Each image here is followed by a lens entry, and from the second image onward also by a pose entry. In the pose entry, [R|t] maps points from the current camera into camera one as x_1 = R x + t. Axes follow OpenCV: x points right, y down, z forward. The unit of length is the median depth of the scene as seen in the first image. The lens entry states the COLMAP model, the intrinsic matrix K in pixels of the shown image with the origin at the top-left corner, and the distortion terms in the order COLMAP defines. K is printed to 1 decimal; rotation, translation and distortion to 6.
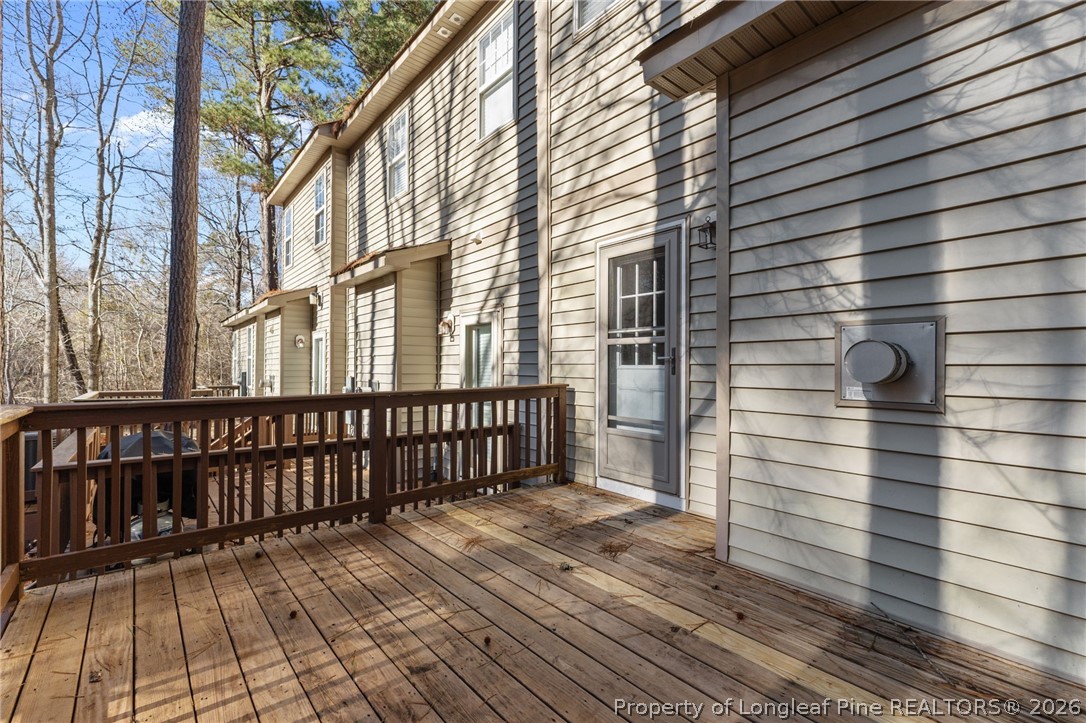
lens RADIAL K [[472.5, 0, 540.7], [0, 472.5, 365.7], [0, 0, 1]] dist [0.014176, -0.005269]
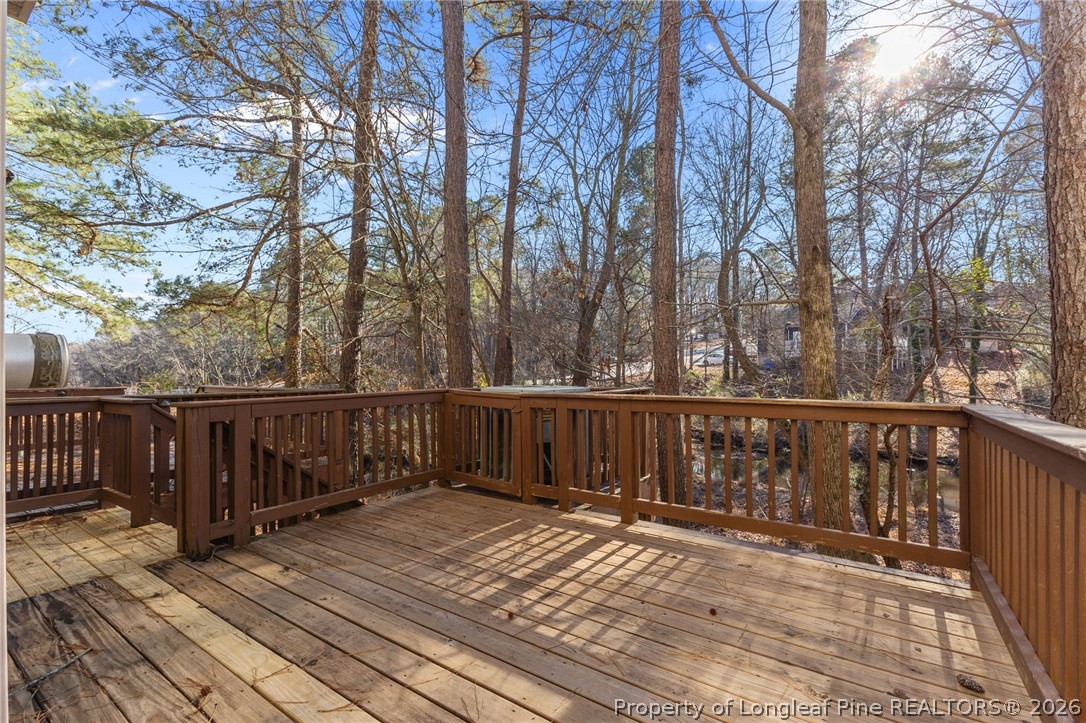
lens RADIAL K [[472.5, 0, 540.7], [0, 472.5, 365.7], [0, 0, 1]] dist [0.014176, -0.005269]
pose [[-0.964291, 0.003641, -0.264819, 0.074505], [0.006090, 0.999946, -0.008428, 0.005337], [0.264774, -0.009740, -0.964261, 1.445305]]
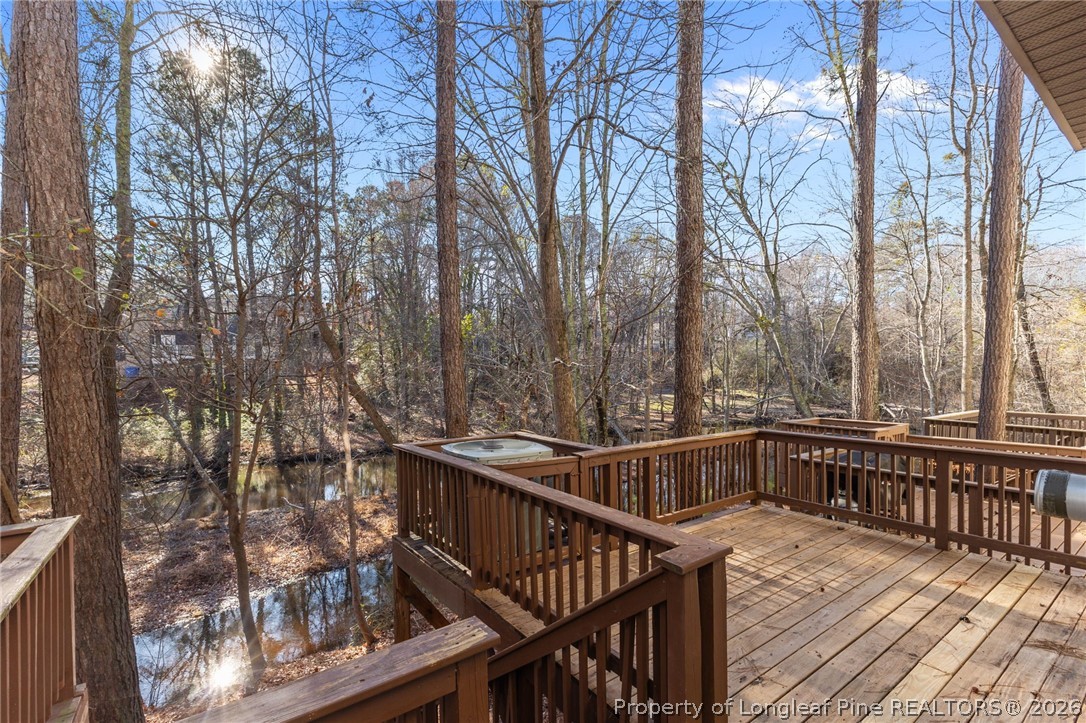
lens RADIAL K [[472.5, 0, 540.7], [0, 472.5, 365.7], [0, 0, 1]] dist [0.014176, -0.005269]
pose [[-0.082977, -0.011166, -0.996489, 1.260974], [0.008455, 0.999893, -0.011908, -0.192133], [0.996516, -0.009413, -0.082874, 0.051724]]
